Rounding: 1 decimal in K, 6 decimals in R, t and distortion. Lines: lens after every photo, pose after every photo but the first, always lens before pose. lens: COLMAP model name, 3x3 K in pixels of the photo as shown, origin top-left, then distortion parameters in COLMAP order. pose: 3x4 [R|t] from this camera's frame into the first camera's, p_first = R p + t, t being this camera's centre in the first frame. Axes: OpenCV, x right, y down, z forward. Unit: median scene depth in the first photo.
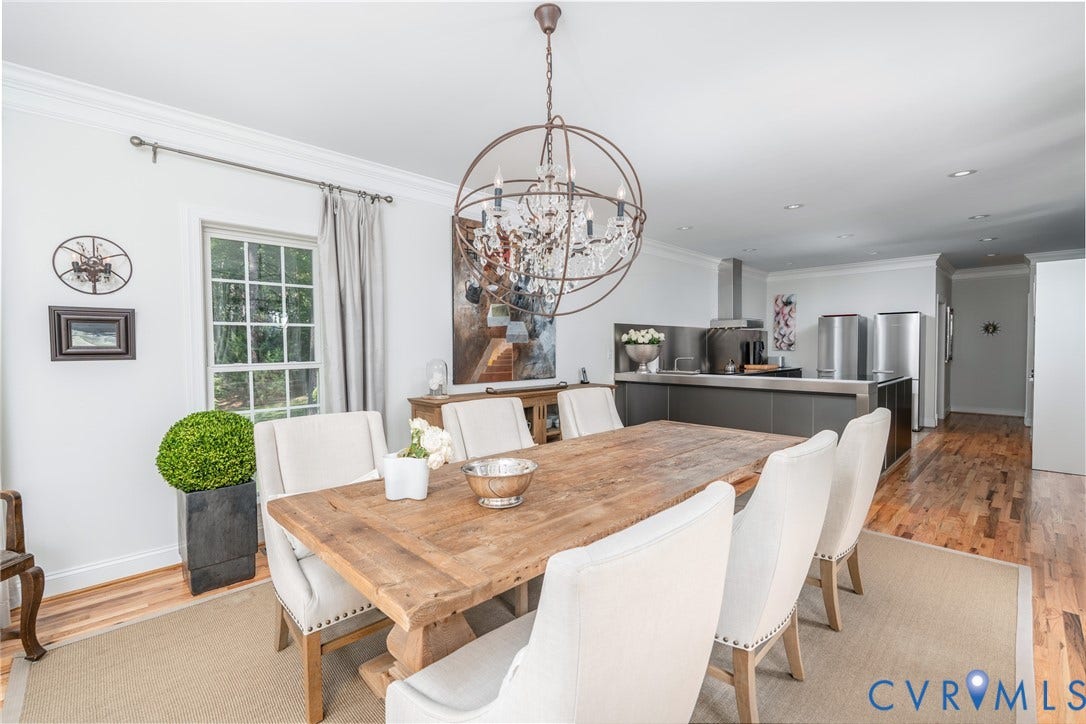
lens RADIAL K [[484.4, 0, 543.0], [0, 484.4, 365.4], [0, 0, 1]] dist [-0.005535, 0.000914]
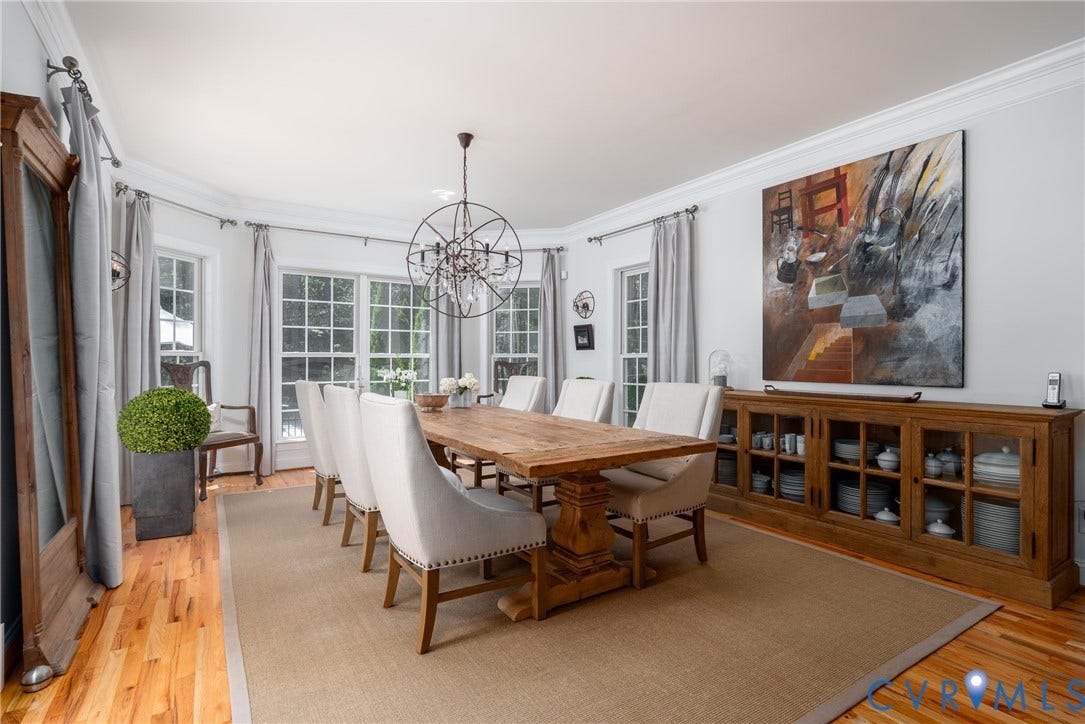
lens RADIAL K [[532.7, 0, 543.8], [0, 532.7, 361.0], [0, 0, 1]] dist [0.000859, 0.000070]
pose [[-0.215505, 0.013151, -0.976414, 0.794324], [-0.032324, 0.999265, 0.020593, -0.001371], [0.975968, 0.035999, -0.214922, 0.762775]]
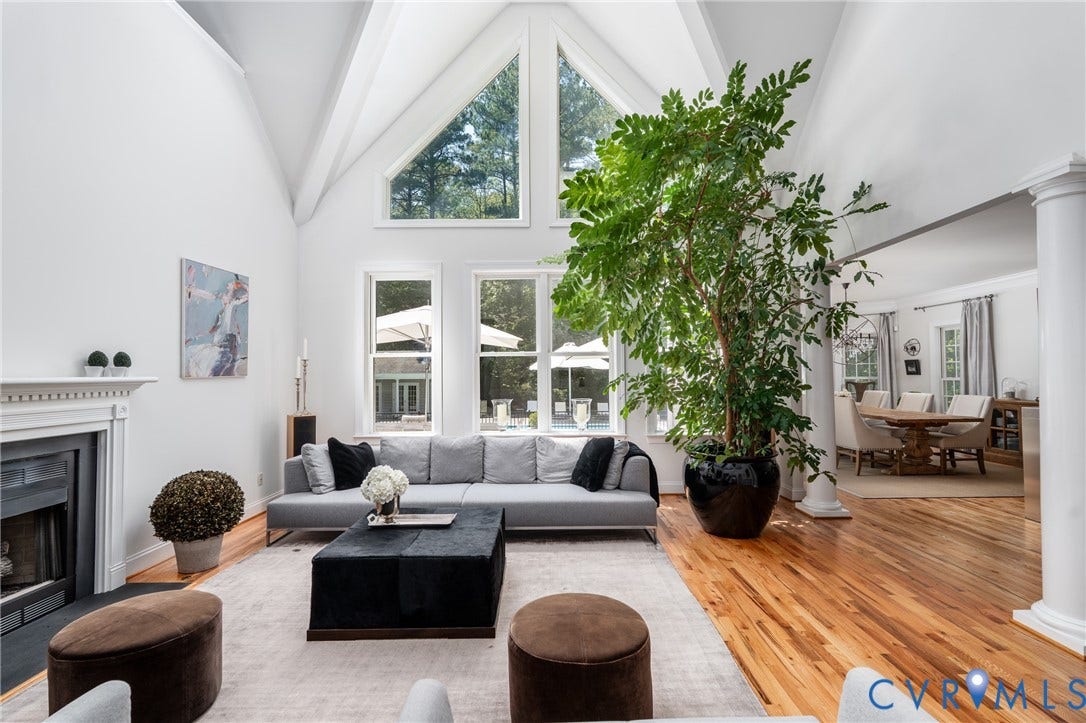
lens RADIAL K [[484.4, 0, 541.7], [0, 484.4, 367.8], [0, 0, 1]] dist [-0.005535, 0.000914]
pose [[-0.707375, 0.008700, -0.706785, 1.933070], [-0.004189, 0.999855, 0.016500, -0.060668], [0.706826, 0.014632, -0.707236, 0.896218]]
